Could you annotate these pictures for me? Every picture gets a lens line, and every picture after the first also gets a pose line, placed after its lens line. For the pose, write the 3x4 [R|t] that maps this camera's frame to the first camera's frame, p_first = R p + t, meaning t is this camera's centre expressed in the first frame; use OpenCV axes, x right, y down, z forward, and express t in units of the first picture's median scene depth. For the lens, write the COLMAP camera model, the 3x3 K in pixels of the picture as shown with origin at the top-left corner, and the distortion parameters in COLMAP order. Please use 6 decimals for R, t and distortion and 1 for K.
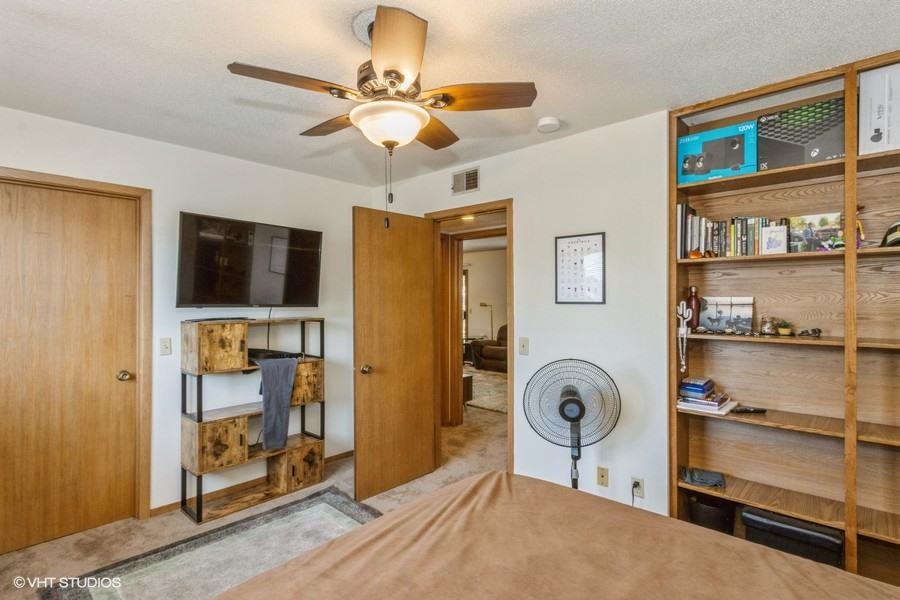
lens RADIAL K [[458.7, 0, 450.0], [0, 458.7, 300.0], [0, 0, 1]] dist [-0.003396, 0.000571]
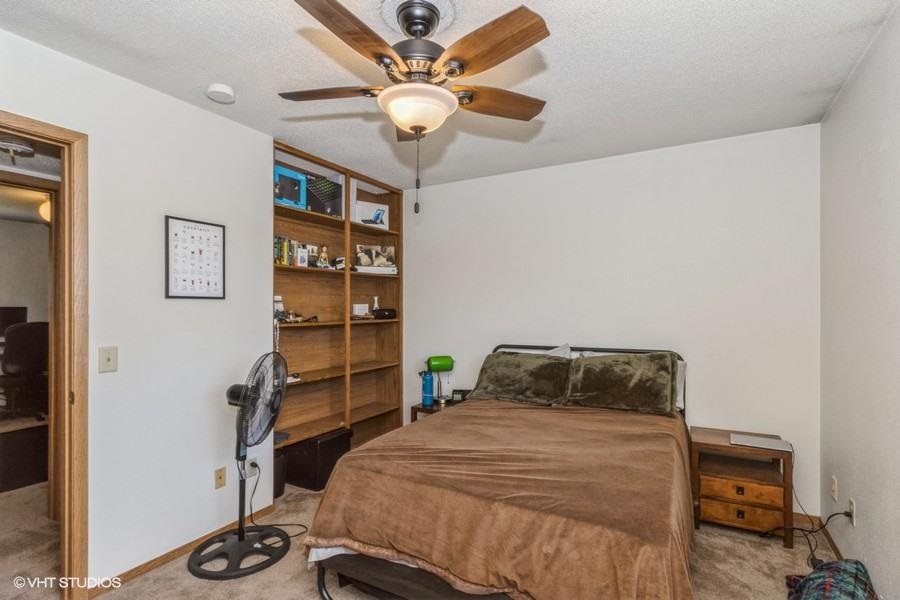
lens RADIAL K [[458.7, 0, 450.0], [0, 458.7, 300.0], [0, 0, 1]] dist [-0.003396, 0.000571]
pose [[-0.260804, 0.017355, 0.965236, -0.768192], [0.004997, 0.999849, -0.016628, 0.030807], [-0.965379, 0.000487, -0.260851, 0.832066]]
